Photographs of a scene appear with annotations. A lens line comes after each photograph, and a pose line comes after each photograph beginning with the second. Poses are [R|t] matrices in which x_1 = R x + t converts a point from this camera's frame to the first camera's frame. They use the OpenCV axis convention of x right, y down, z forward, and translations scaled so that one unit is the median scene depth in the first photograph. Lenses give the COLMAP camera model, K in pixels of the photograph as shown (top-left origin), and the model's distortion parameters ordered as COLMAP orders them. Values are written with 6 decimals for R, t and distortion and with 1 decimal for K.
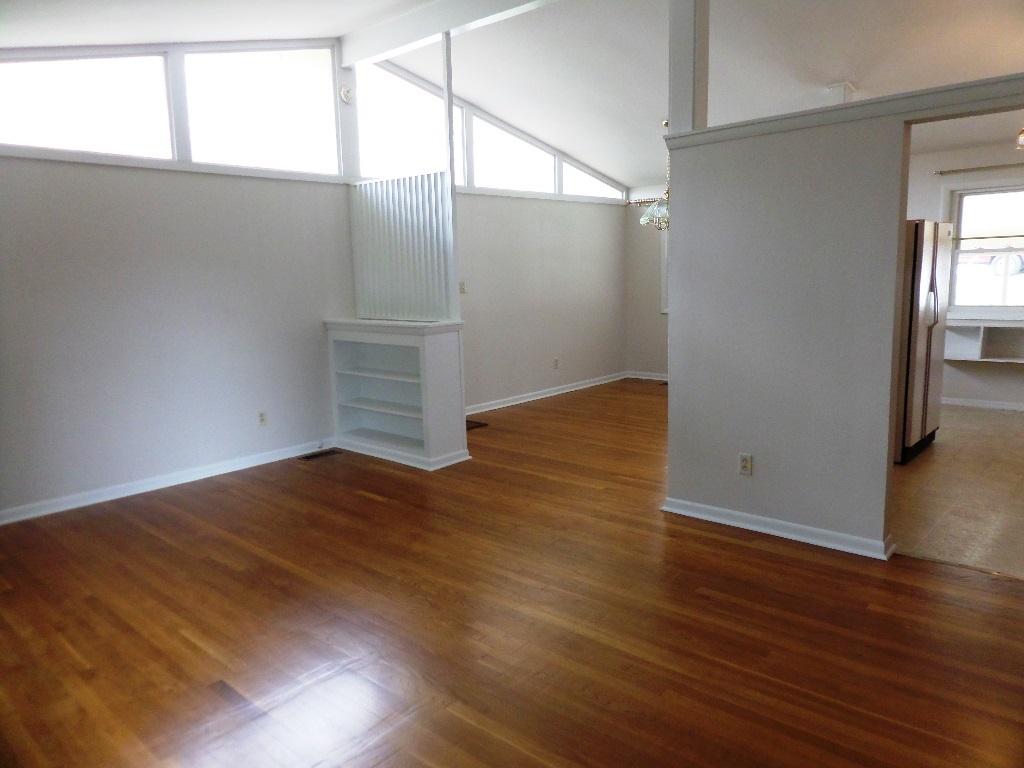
lens RADIAL K [[728.0, 0, 512.0], [0, 728.0, 384.0], [0, 0, 1]] dist [-0.013667, -0.000820]
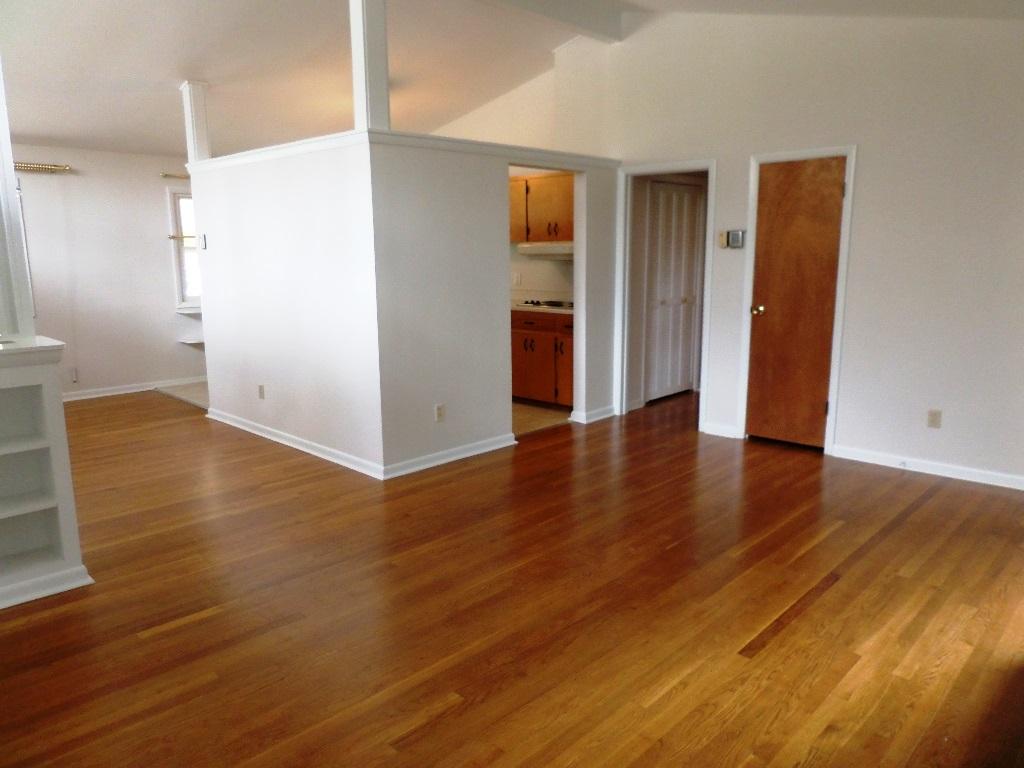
lens RADIAL K [[728.0, 0, 512.0], [0, 728.0, 384.0], [0, 0, 1]] dist [-0.013667, -0.000820]
pose [[0.024684, -0.150236, 0.988342, -0.893006], [0.159792, 0.976525, 0.144449, -0.096467], [-0.986842, 0.154363, 0.048111, 0.801500]]
